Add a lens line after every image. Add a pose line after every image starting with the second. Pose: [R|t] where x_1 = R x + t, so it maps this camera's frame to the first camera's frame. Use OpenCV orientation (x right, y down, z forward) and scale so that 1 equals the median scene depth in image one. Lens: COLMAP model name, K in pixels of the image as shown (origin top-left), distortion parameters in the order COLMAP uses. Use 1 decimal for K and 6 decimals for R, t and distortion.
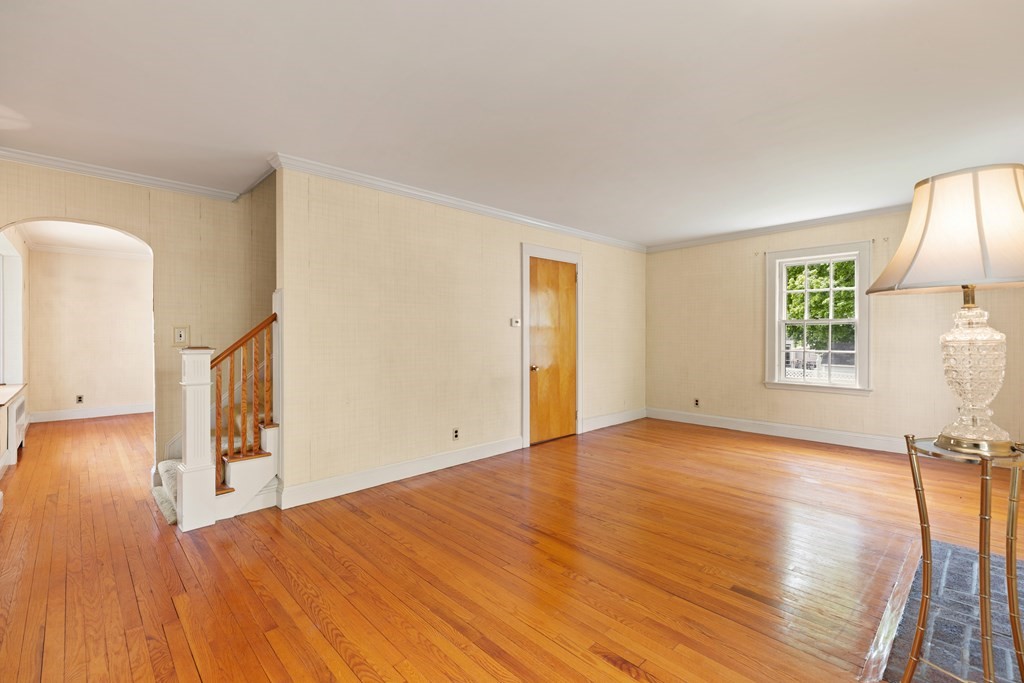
lens RADIAL K [[459.1, 0, 515.6], [0, 459.1, 334.9], [0, 0, 1]] dist [0.001759, 0.000405]
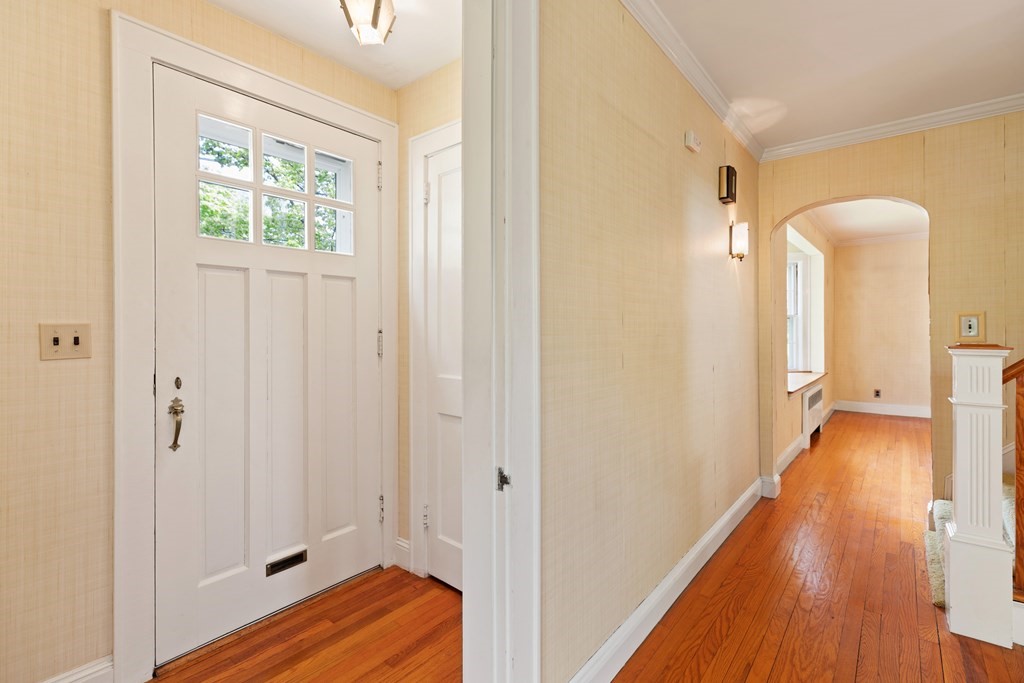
lens RADIAL K [[466.6, 0, 515.7], [0, 466.6, 333.0], [0, 0, 1]] dist [0.002475, -0.000965]
pose [[0.112562, 0.005466, -0.993630, -0.105602], [0.008069, 0.999947, 0.006415, 0.001175], [0.993612, -0.008740, 0.112512, 0.239220]]
